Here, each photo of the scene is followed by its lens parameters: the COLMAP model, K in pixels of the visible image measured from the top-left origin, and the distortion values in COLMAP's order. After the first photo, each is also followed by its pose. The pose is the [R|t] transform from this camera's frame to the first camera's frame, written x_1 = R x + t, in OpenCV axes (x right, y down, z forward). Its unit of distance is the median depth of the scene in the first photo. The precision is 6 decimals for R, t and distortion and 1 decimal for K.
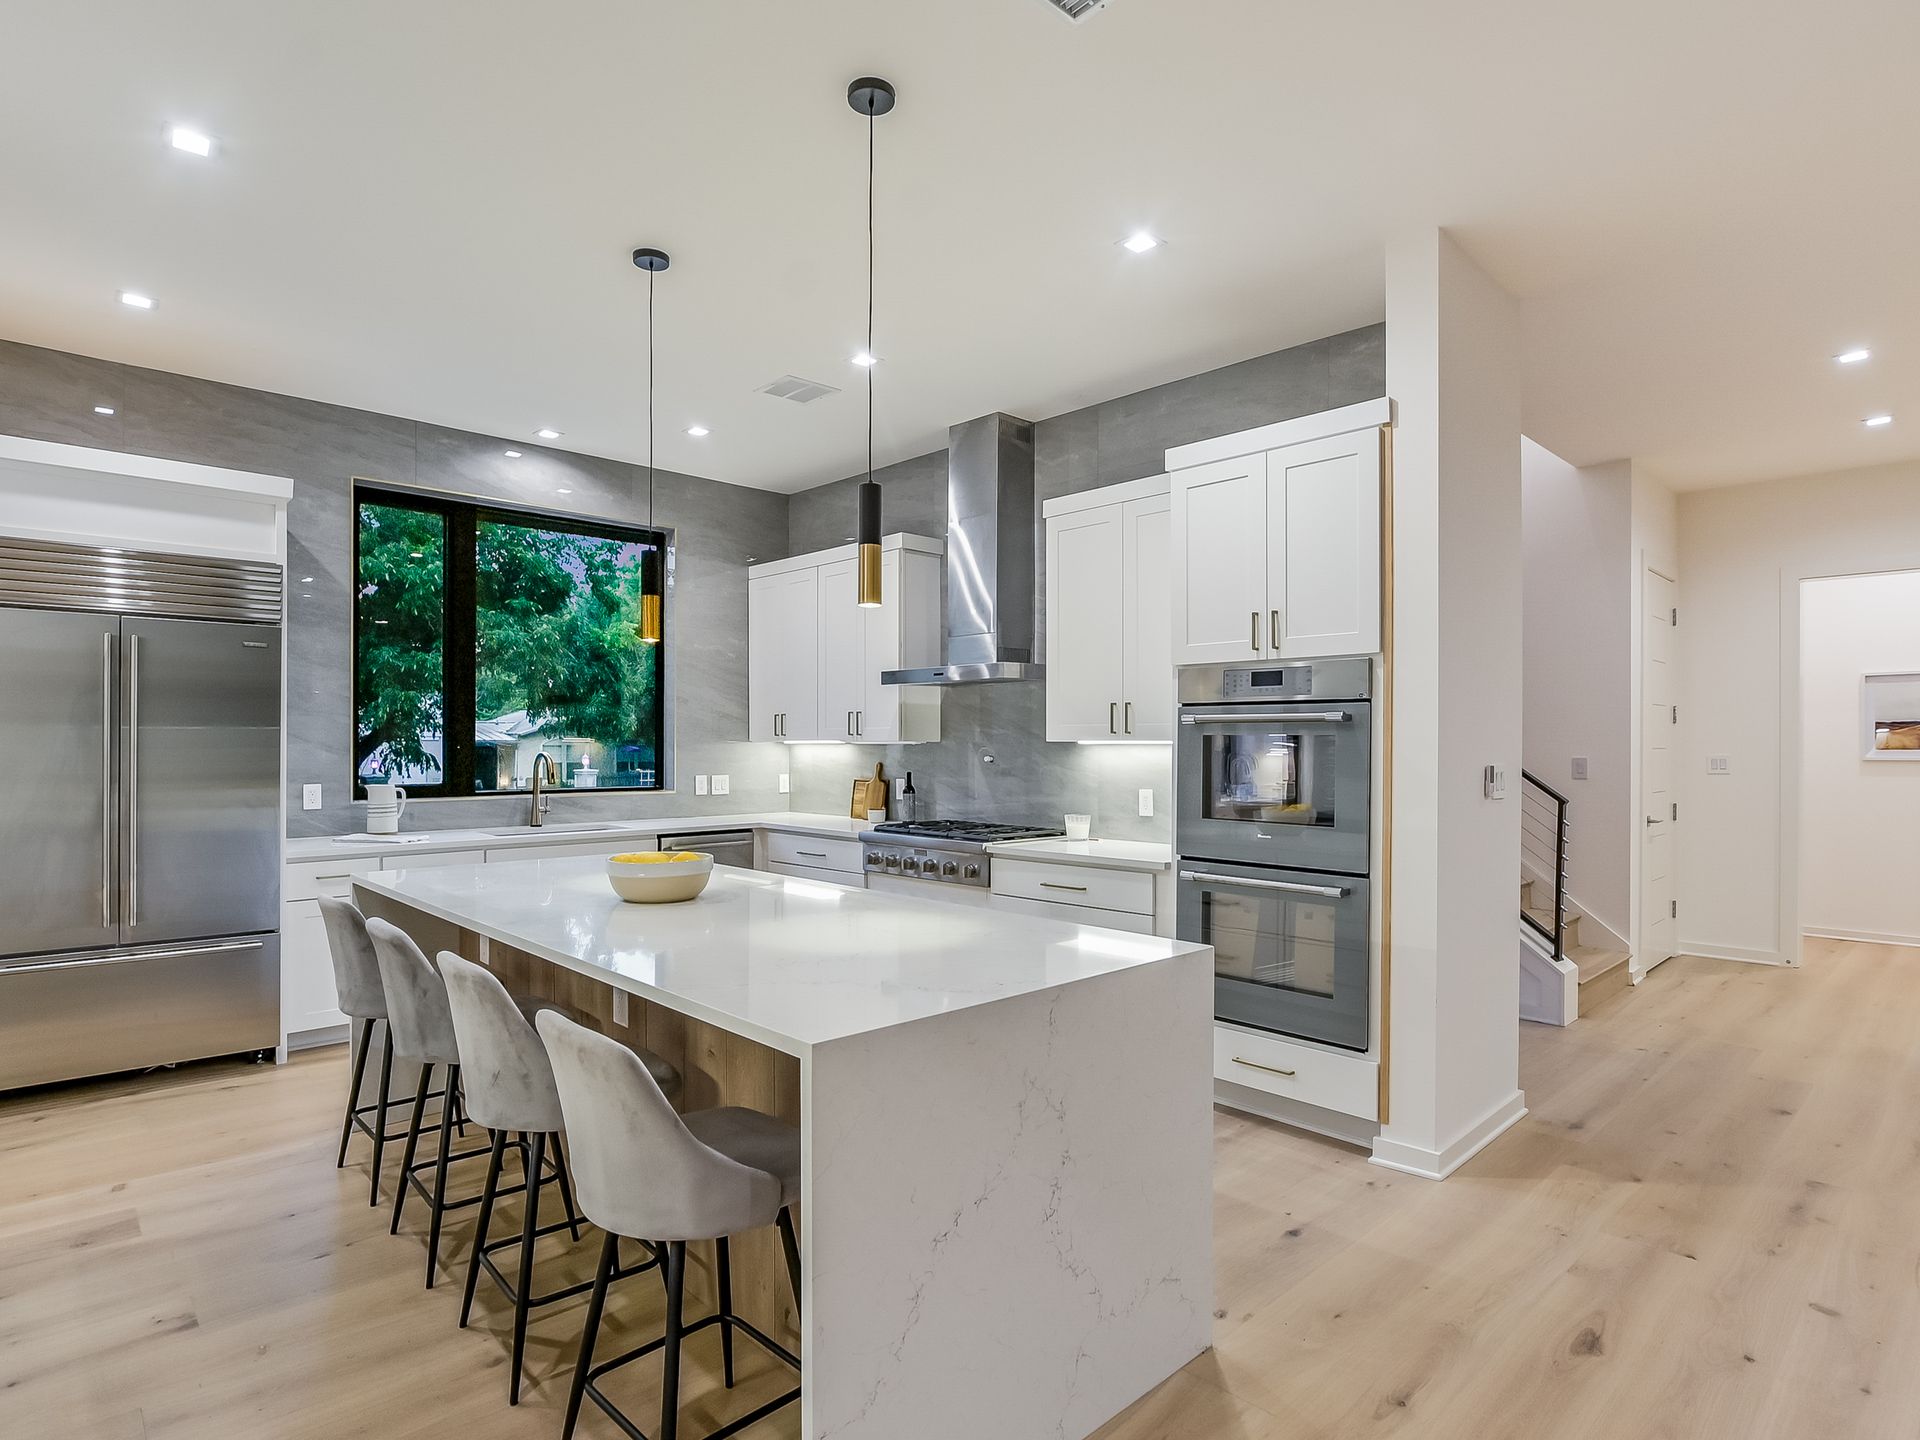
lens RADIAL K [[1036.2, 0, 961.8], [0, 1036.2, 736.2], [0, 0, 1]] dist [-0.024740, 0.001019]
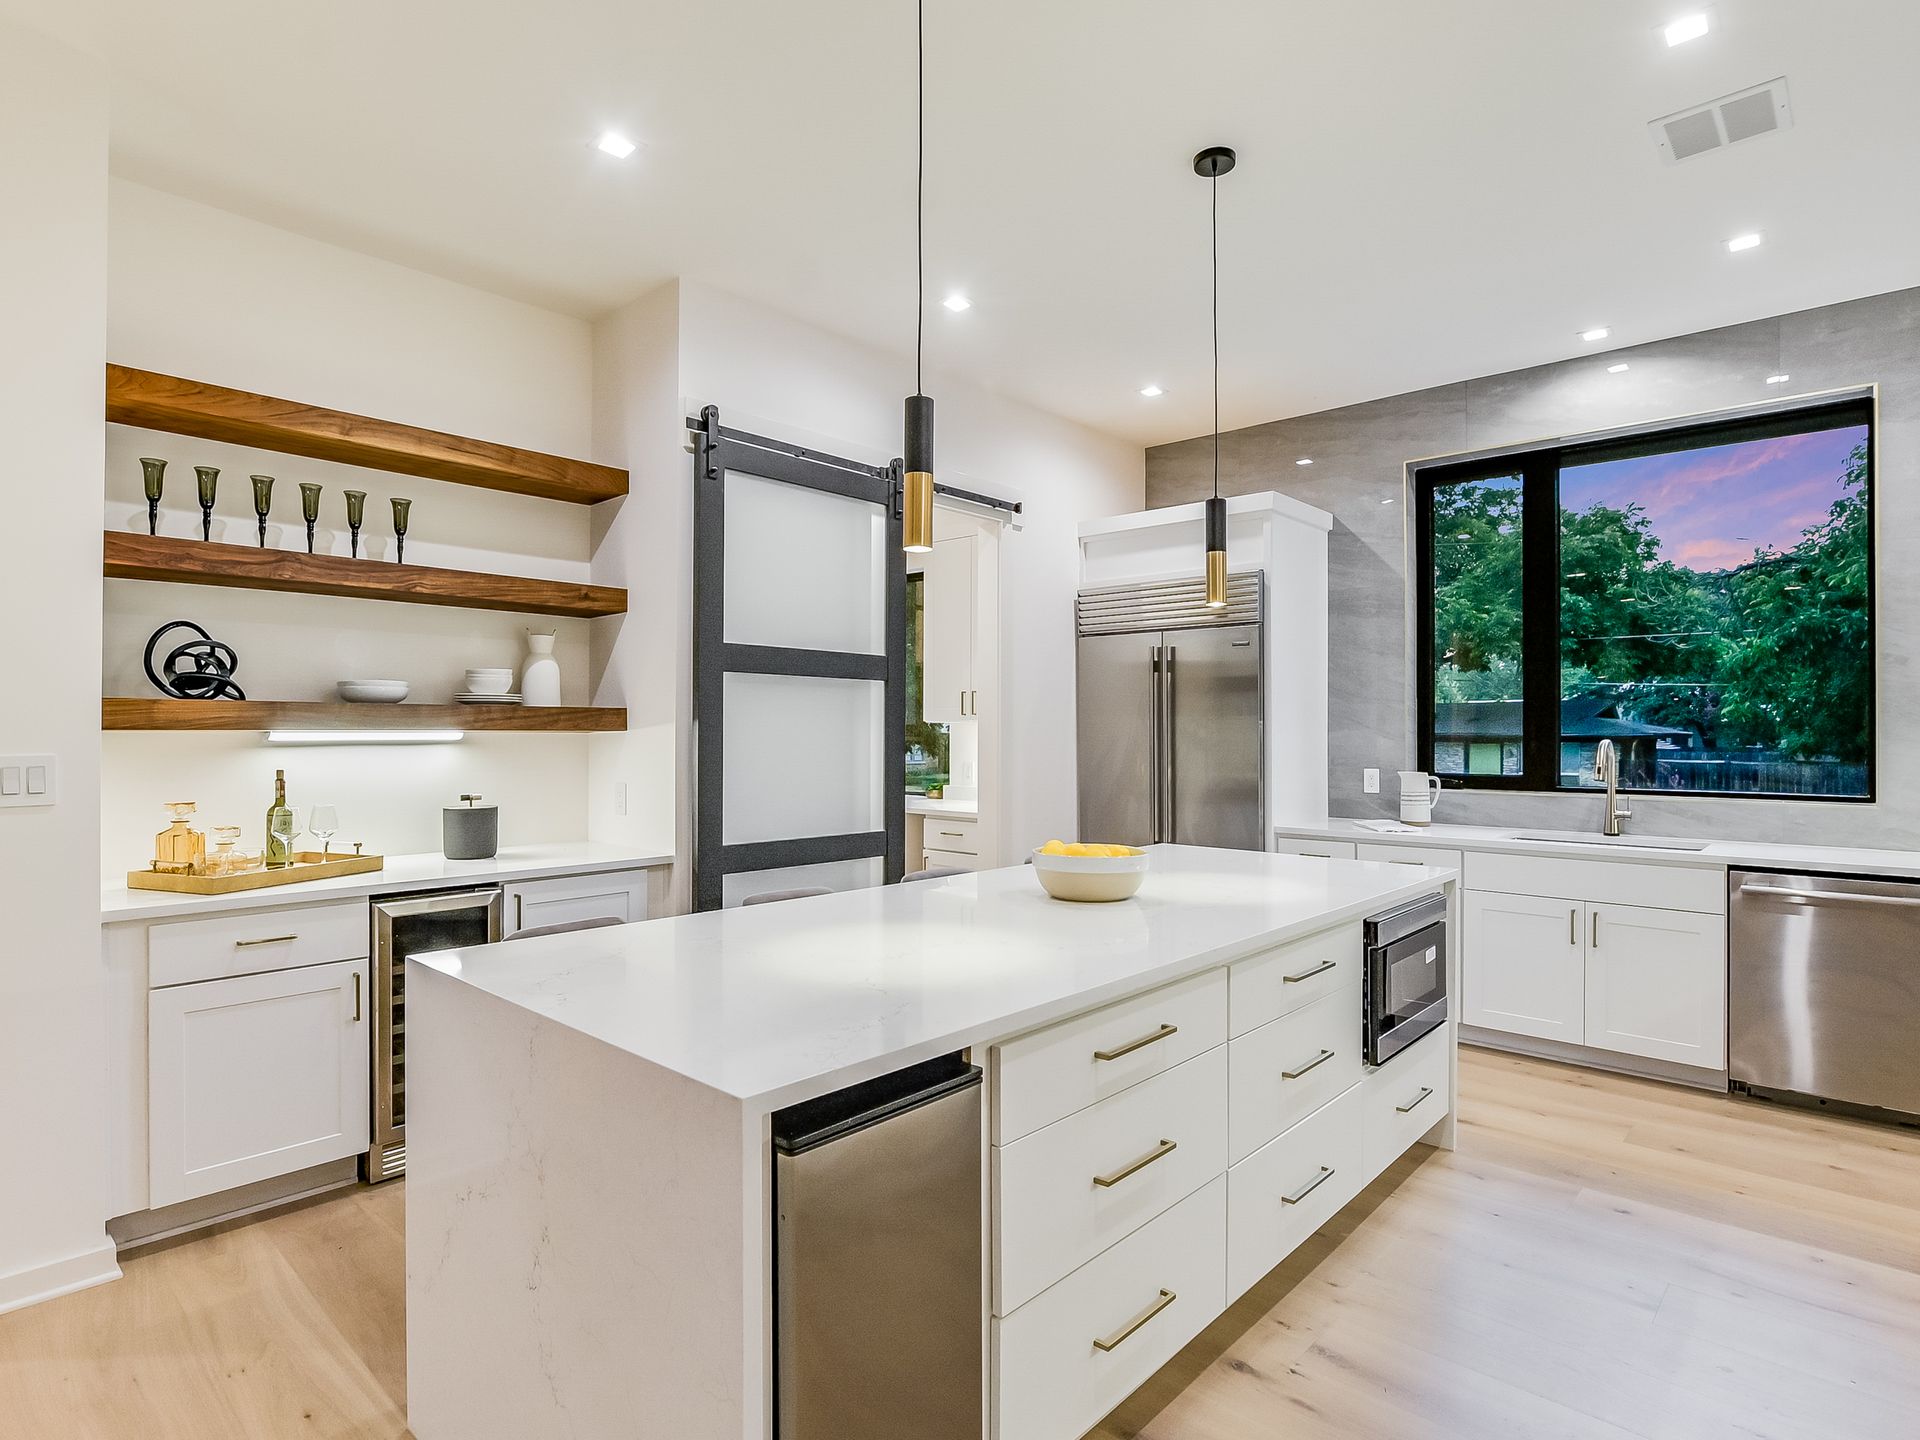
lens RADIAL K [[1004.8, 0, 960.0], [0, 1004.8, 720.0], [0, 0, 1]] dist [-0.015885, -0.000113]
pose [[0.065629, -0.011289, -0.997780, 0.344014], [0.004905, 0.999928, -0.010991, 0.006111], [0.997832, -0.004173, 0.065679, 0.501248]]
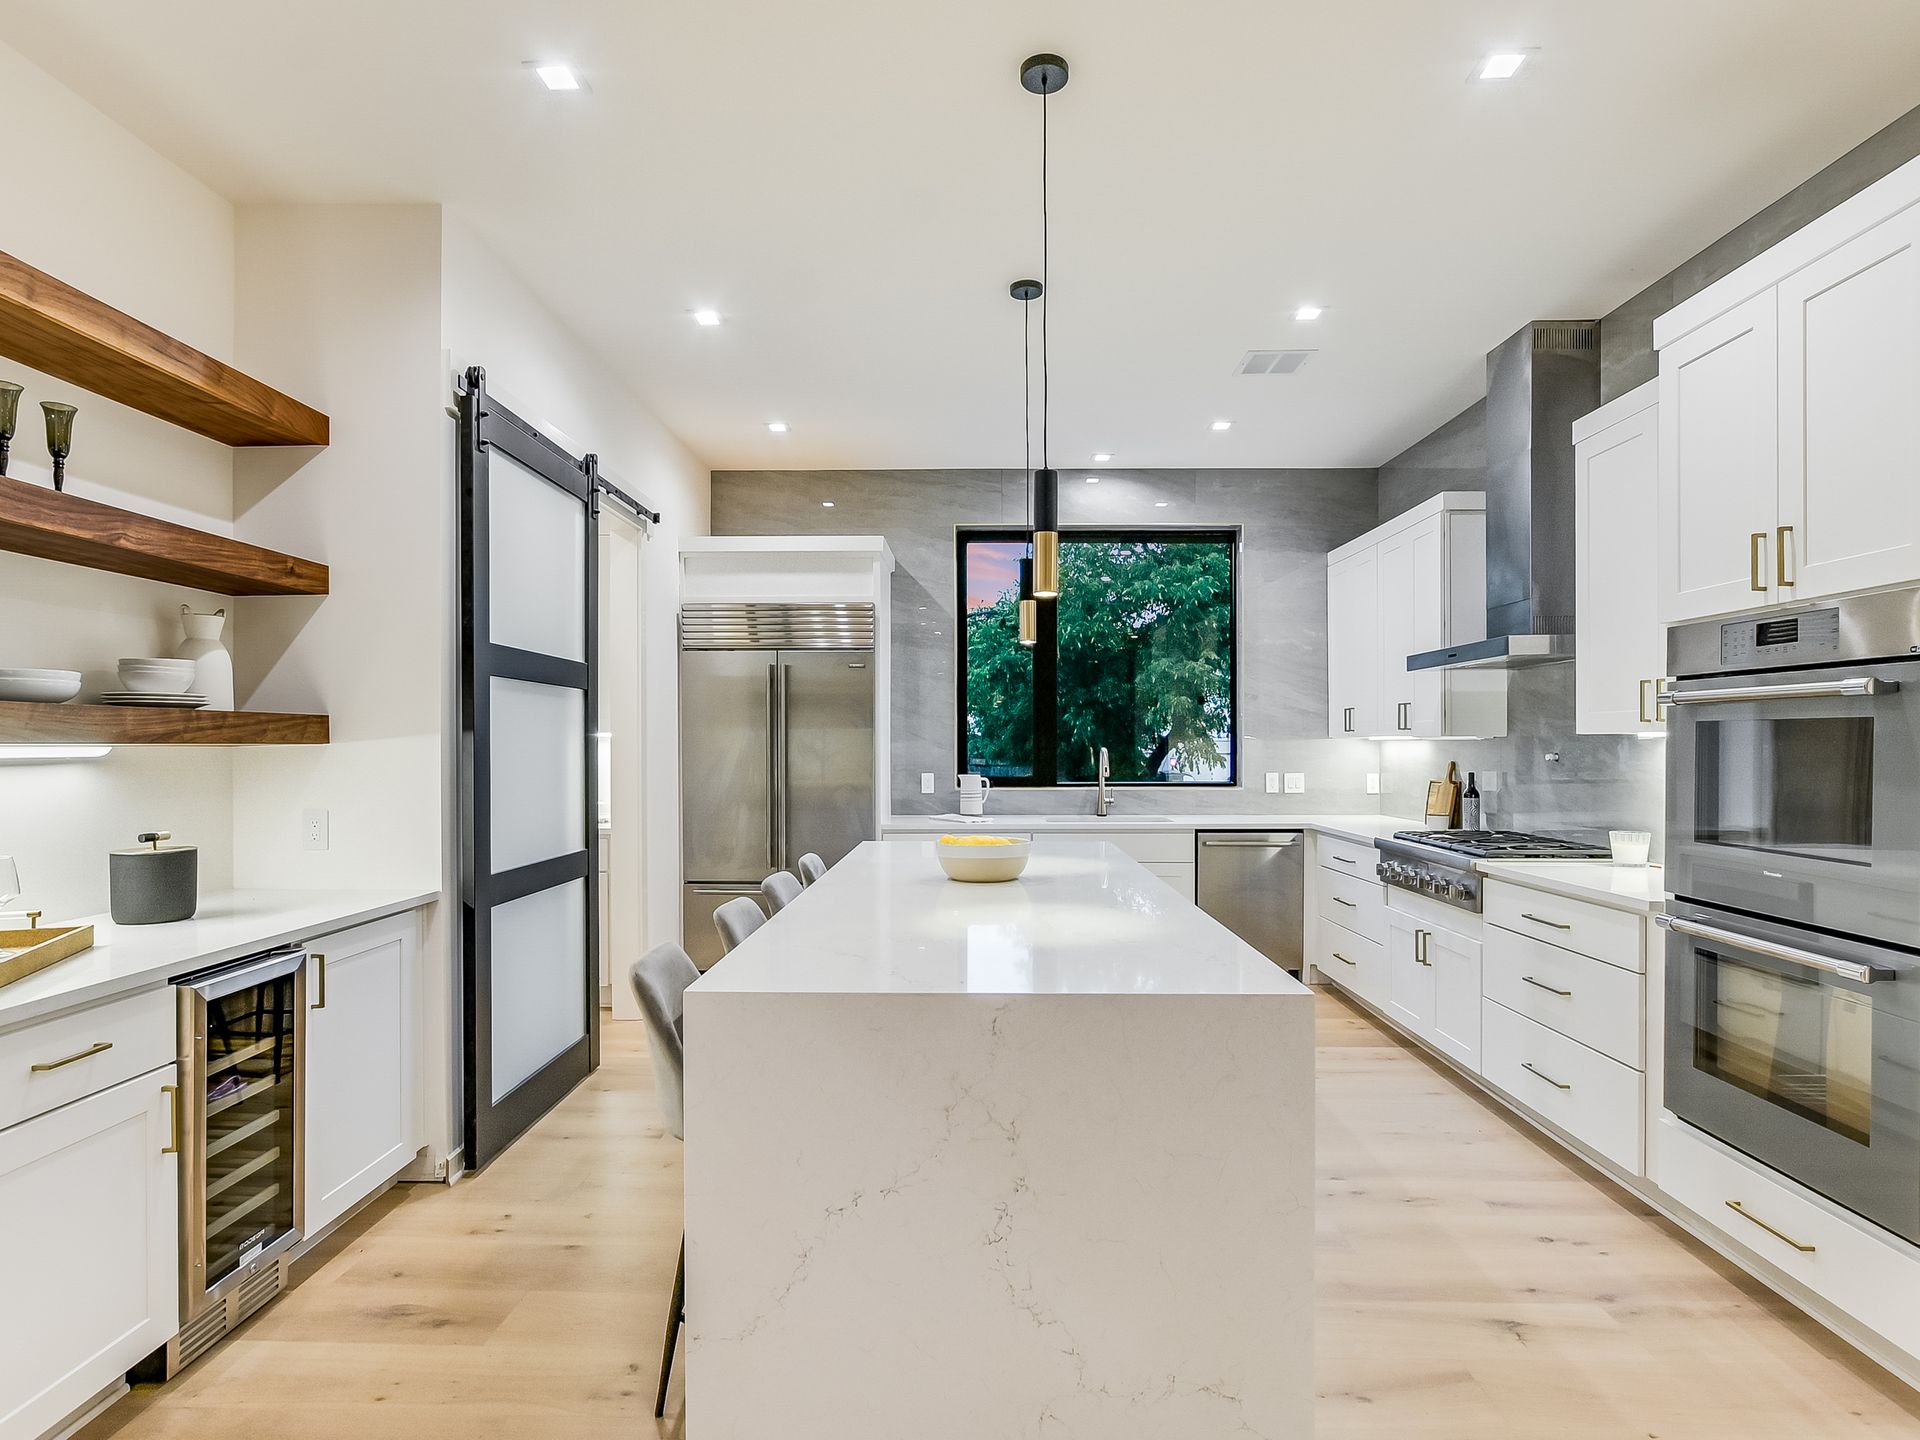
lens RADIAL K [[1023.1, 0, 943.0], [0, 1023.1, 741.7], [0, 0, 1]] dist [-0.004463, 0.000712]
pose [[0.706223, -0.004320, -0.707976, 0.265157], [0.008066, 0.999966, 0.001945, 0.005095], [0.707943, -0.007084, 0.706234, 0.120106]]
